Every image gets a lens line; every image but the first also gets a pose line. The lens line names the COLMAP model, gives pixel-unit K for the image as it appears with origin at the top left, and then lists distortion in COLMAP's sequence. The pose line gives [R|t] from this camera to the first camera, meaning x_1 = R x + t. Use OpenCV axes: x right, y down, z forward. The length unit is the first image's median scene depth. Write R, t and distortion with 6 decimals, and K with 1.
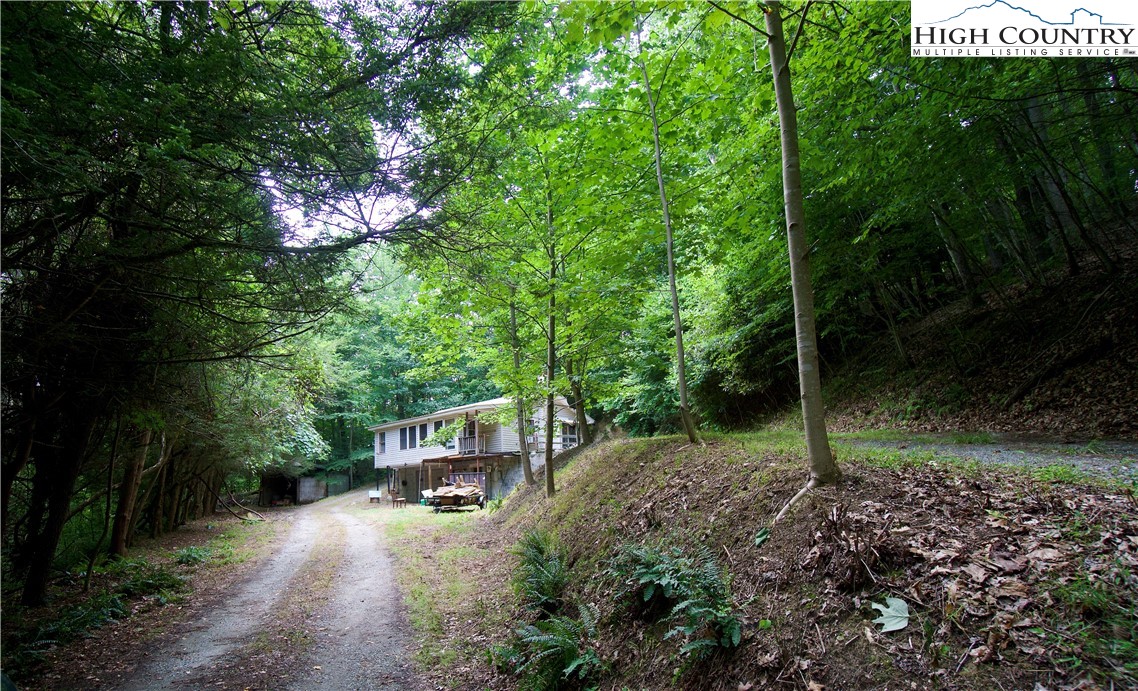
lens RADIAL K [[537.8, 0, 500.0], [0, 537.8, 406.2], [0, 0, 1]] dist [-0.002106, -0.000106]
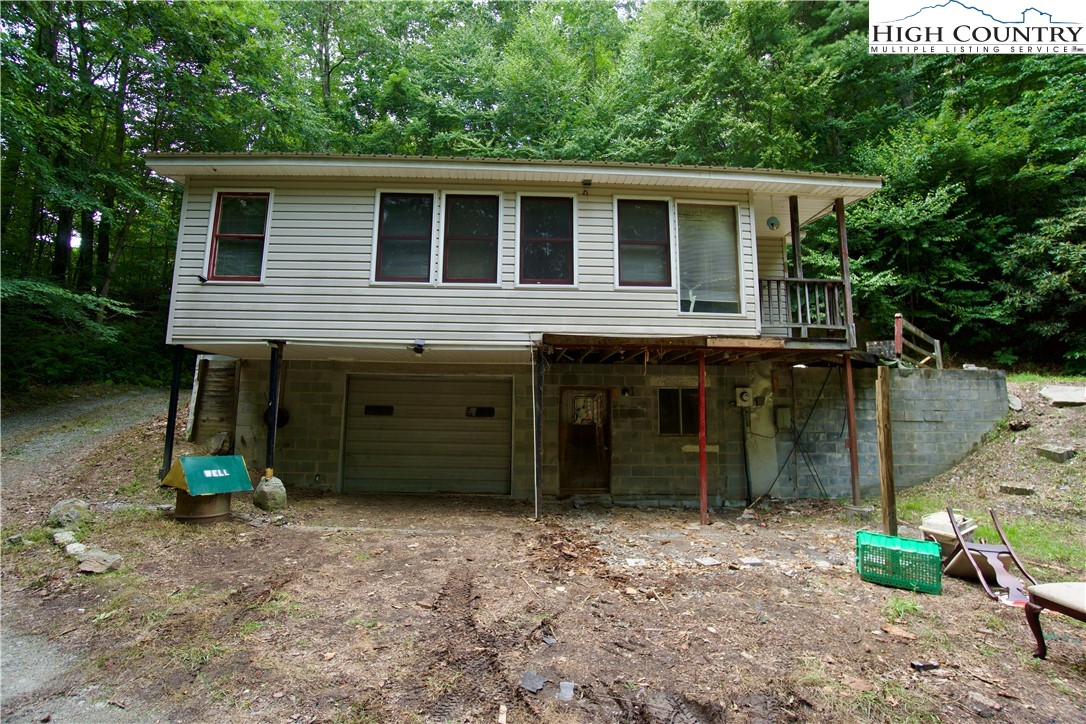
lens RADIAL K [[479.4, 0, 538.9], [0, 479.4, 355.7], [0, 0, 1]] dist [-0.057114, 0.021449]
pose [[0.663605, 0.135074, 0.735788, -0.287488], [-0.153744, 0.987194, -0.042565, 0.111623], [-0.732114, -0.084876, 0.675873, 0.813589]]
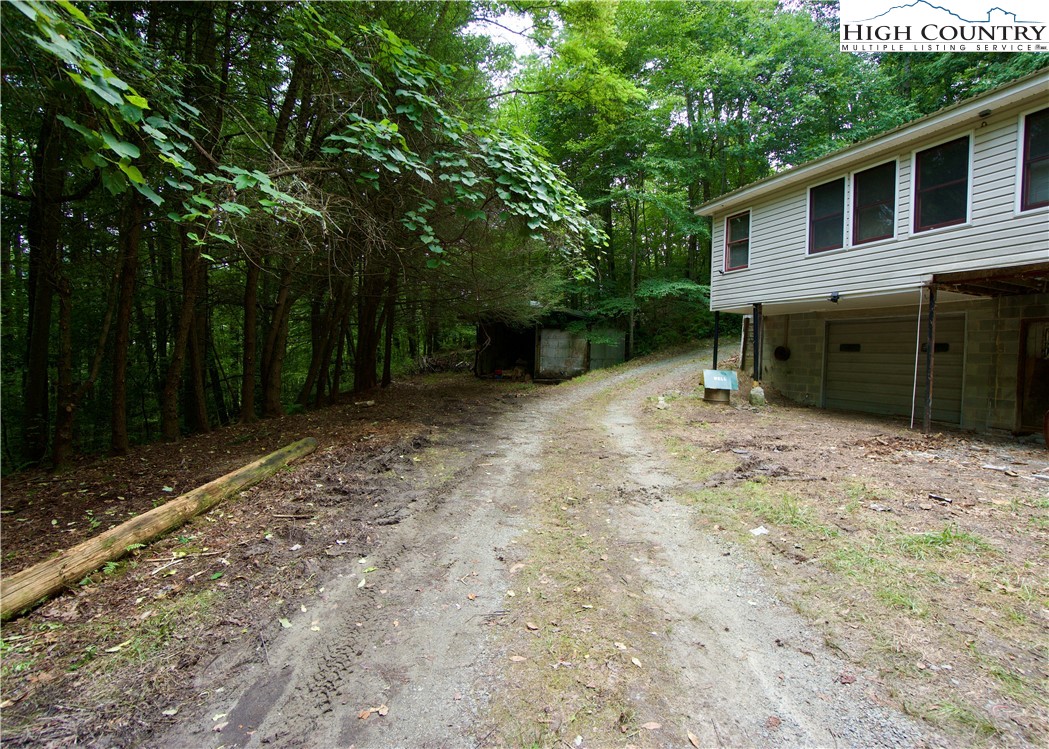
lens RADIAL K [[494.4, 0, 557.0], [0, 494.4, 366.0], [0, 0, 1]] dist [-0.056492, 0.020030]
pose [[0.935669, 0.070942, -0.345673, -0.223763], [-0.007674, 0.983442, 0.181058, 0.096399], [0.352795, -0.166758, 0.920721, 0.666439]]
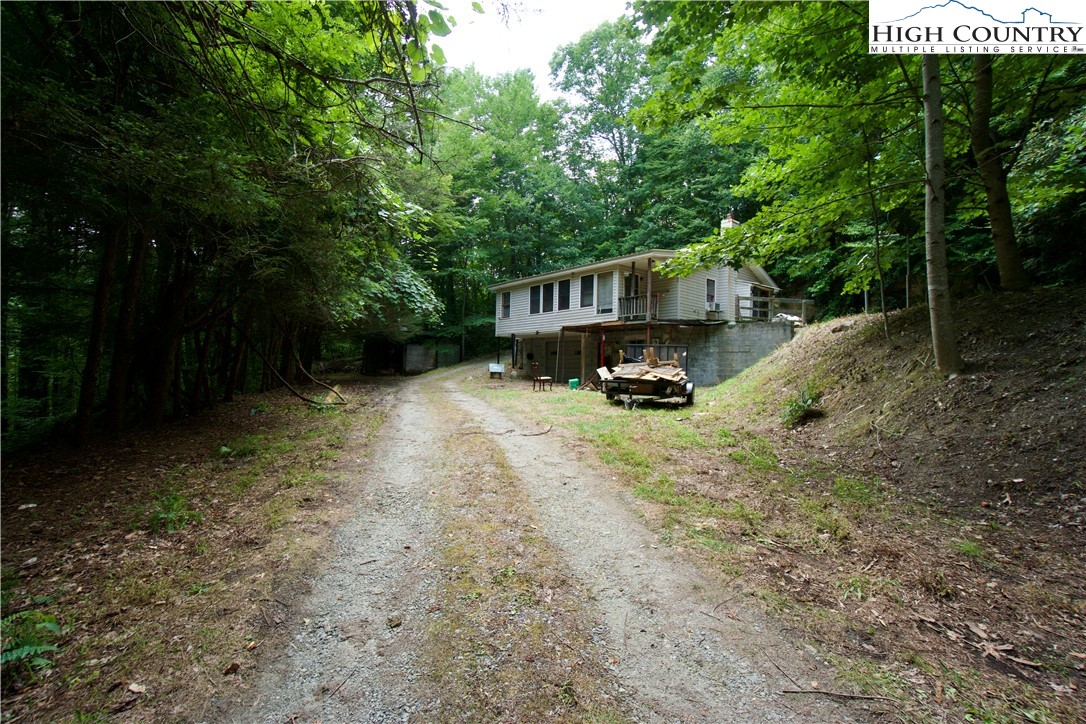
lens RADIAL K [[479.4, 0, 538.9], [0, 479.4, 355.7], [0, 0, 1]] dist [-0.057114, 0.021449]
pose [[0.995304, 0.049844, -0.082978, -0.112593], [-0.038495, 0.990348, 0.133149, 0.048034], [0.088813, -0.129330, 0.987616, 0.305183]]
